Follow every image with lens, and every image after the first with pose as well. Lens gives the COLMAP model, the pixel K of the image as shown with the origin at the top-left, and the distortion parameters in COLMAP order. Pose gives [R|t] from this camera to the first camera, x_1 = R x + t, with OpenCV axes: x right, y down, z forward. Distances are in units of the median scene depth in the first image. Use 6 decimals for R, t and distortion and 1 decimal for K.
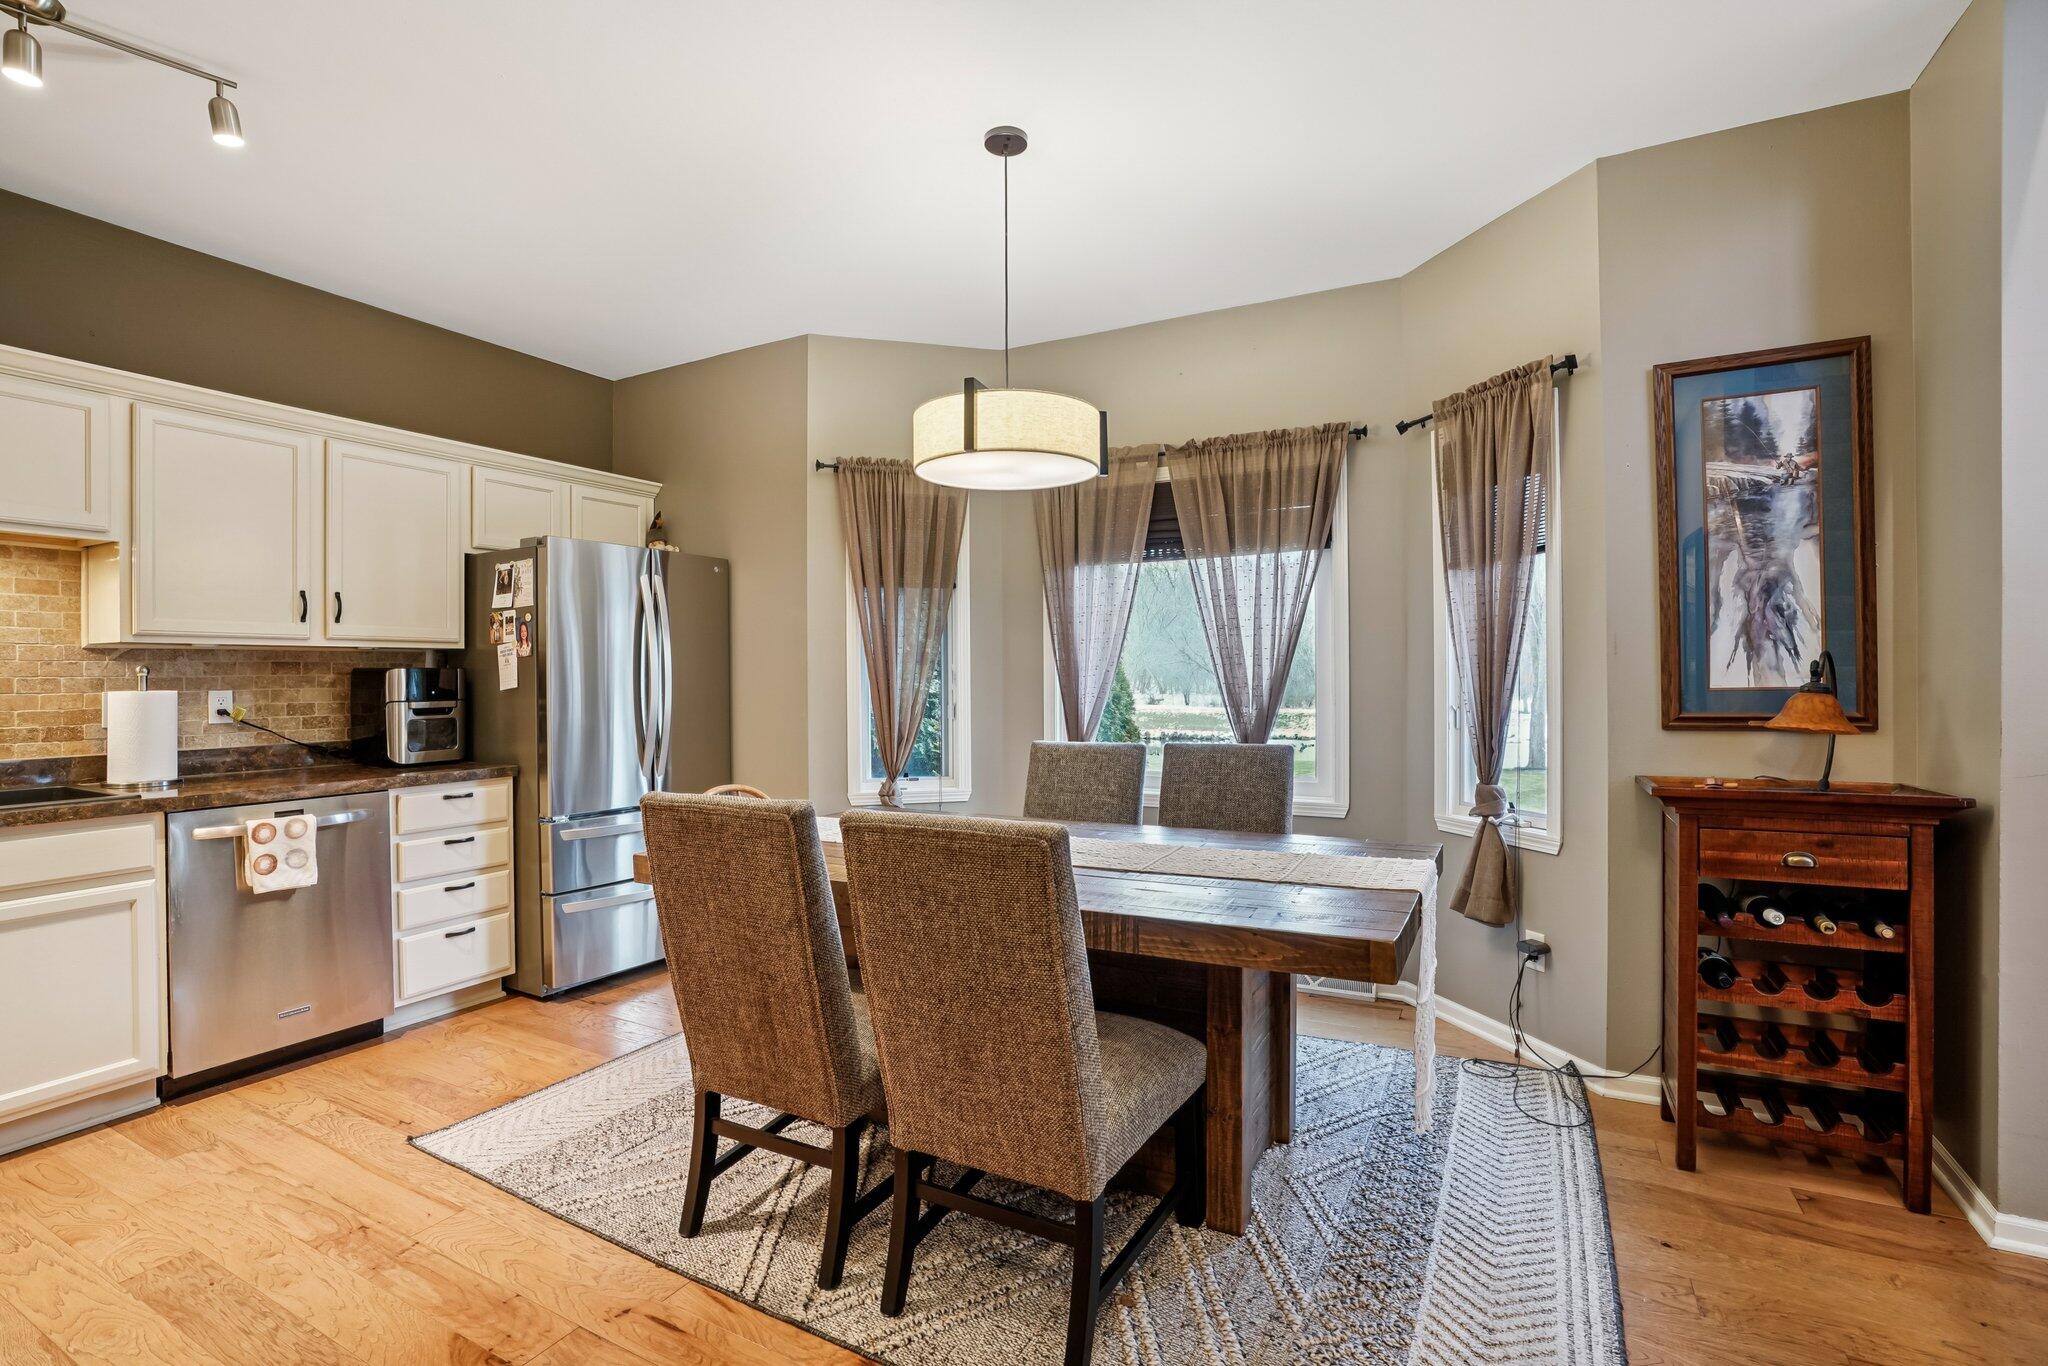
lens RADIAL K [[946.6, 0, 1032.3], [0, 946.6, 677.5], [0, 0, 1]] dist [-0.069218, 0.026694]
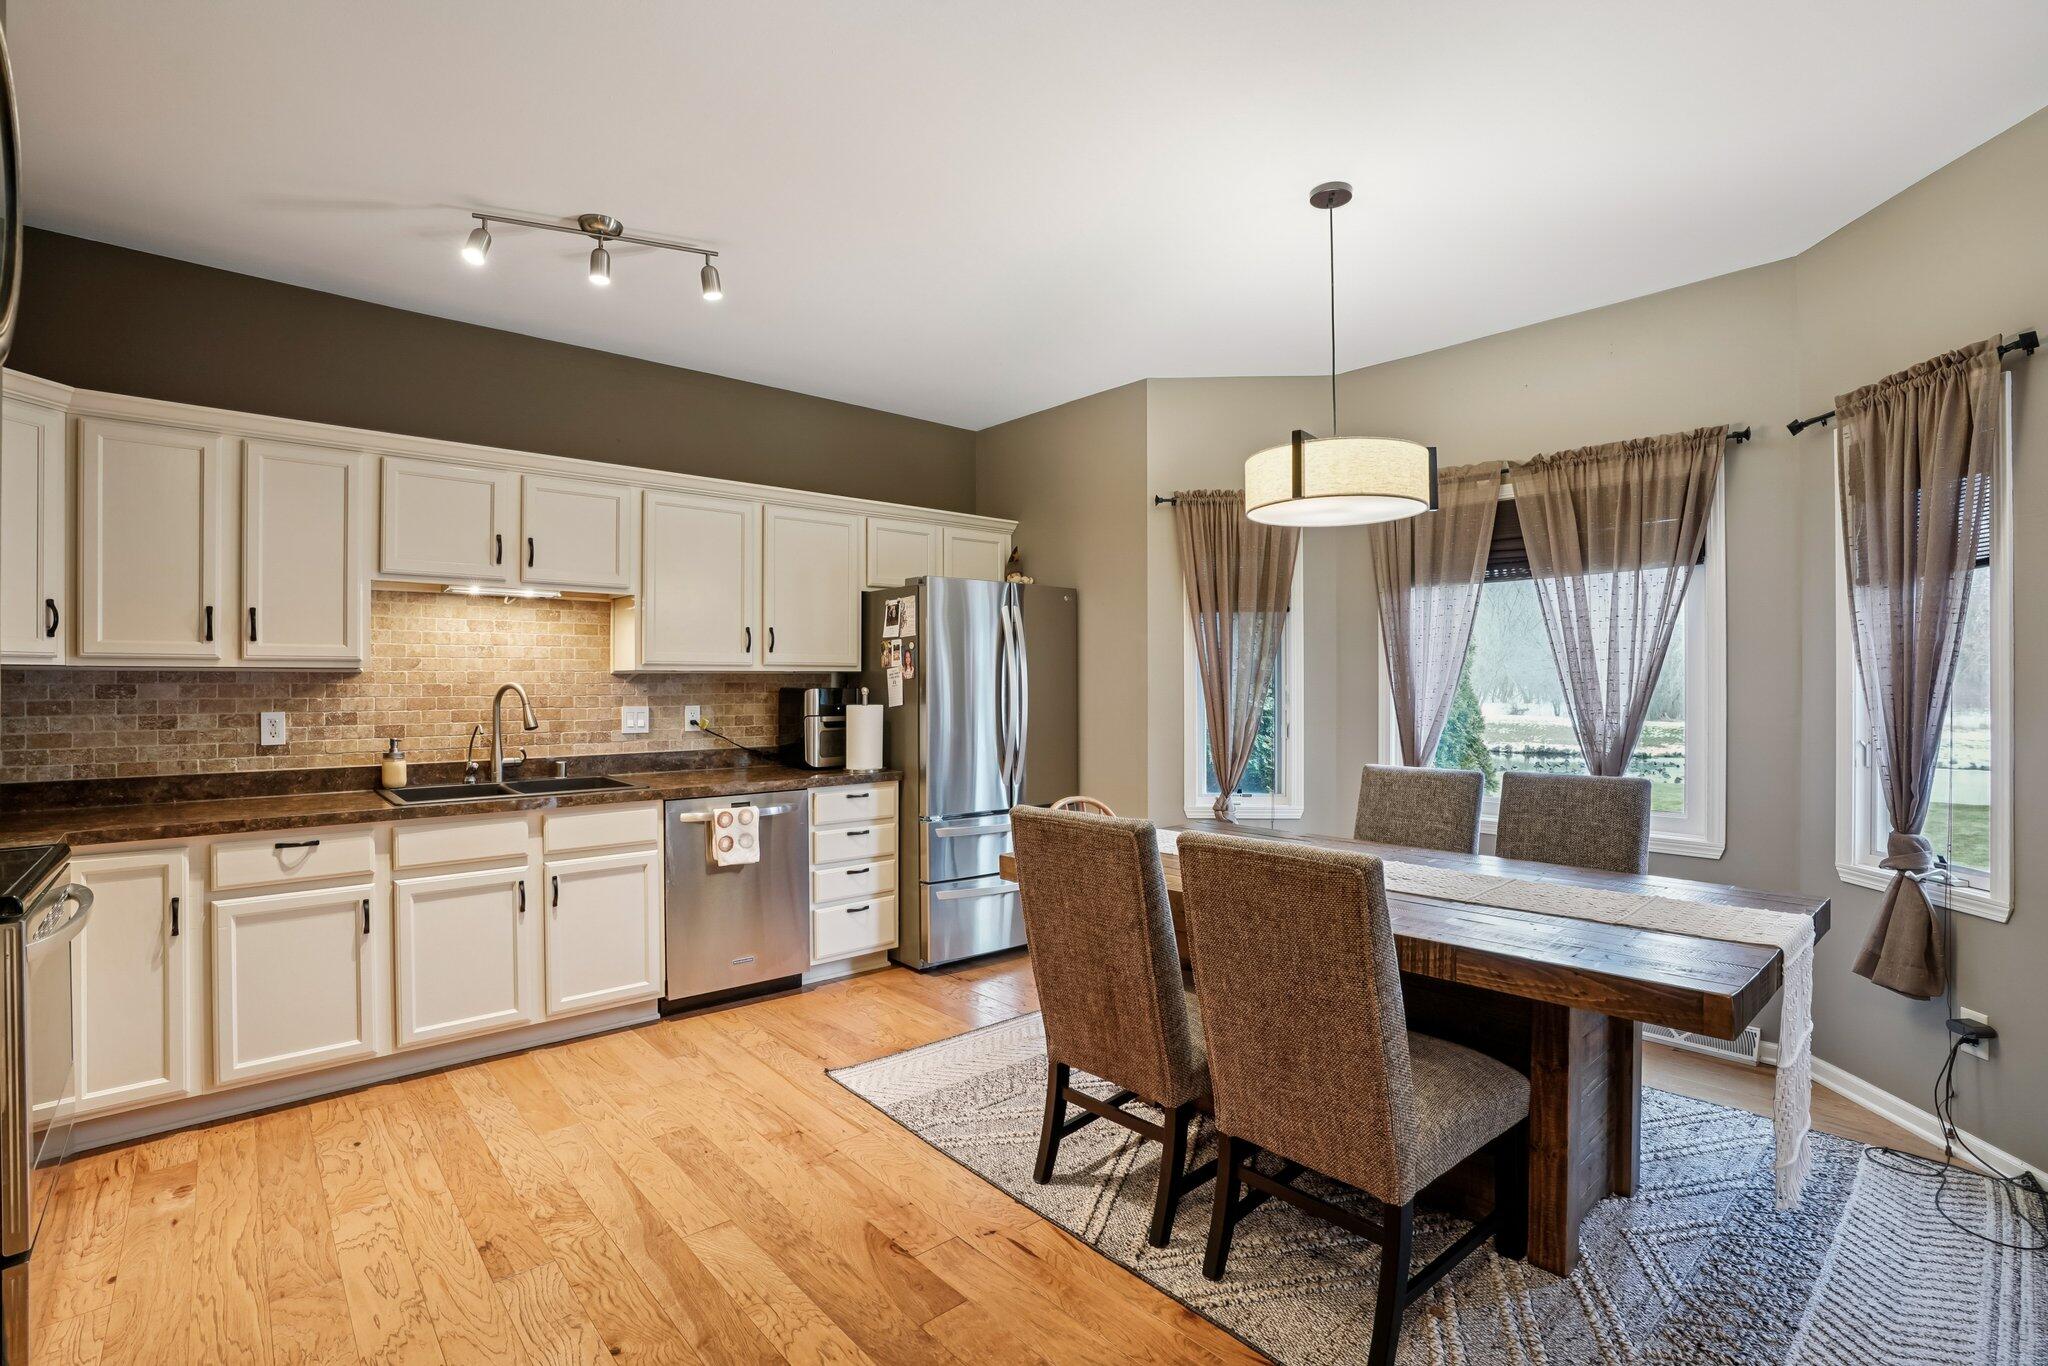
lens RADIAL K [[950.0, 0, 1024.0], [0, 950.0, 683.0], [0, 0, 1]] dist [-0.074973, 0.030404]
pose [[0.935679, 0.004675, -0.352822, 0.015738], [-0.004627, 0.999989, 0.000980, -0.021874], [0.352822, 0.000715, 0.935690, -0.081429]]
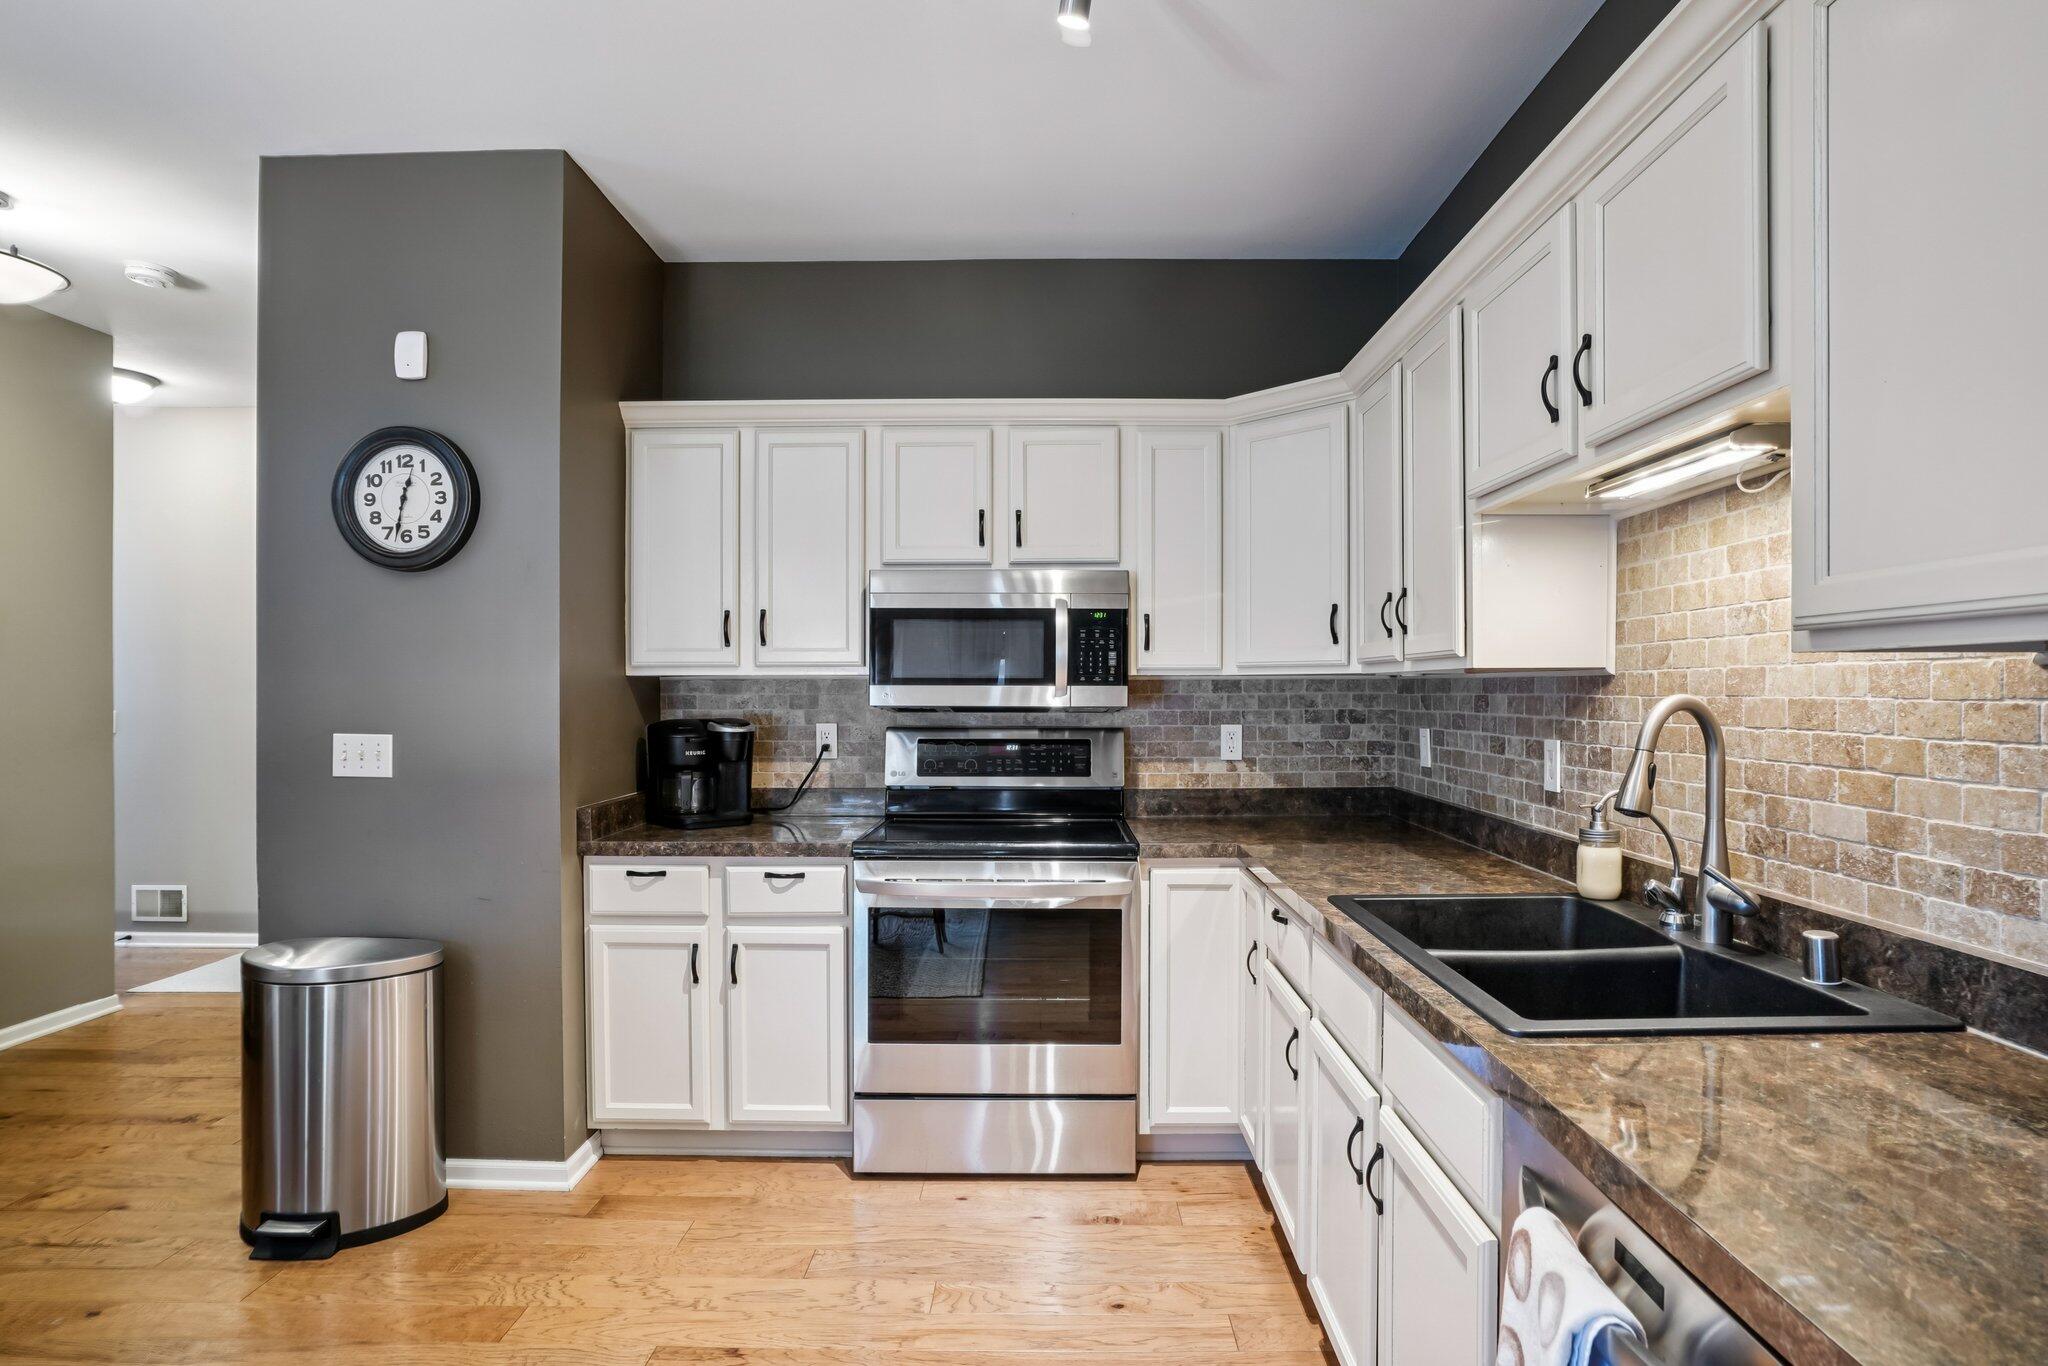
lens RADIAL K [[1054.2, 0, 1030.7], [0, 1054.2, 689.6], [0, 0, 1]] dist [-0.001684, -0.000032]
pose [[-0.888749, 0.006914, -0.458343, -0.472919], [0.006064, 0.999976, 0.003326, -0.024969], [0.458355, 0.000177, -0.888769, 1.120438]]
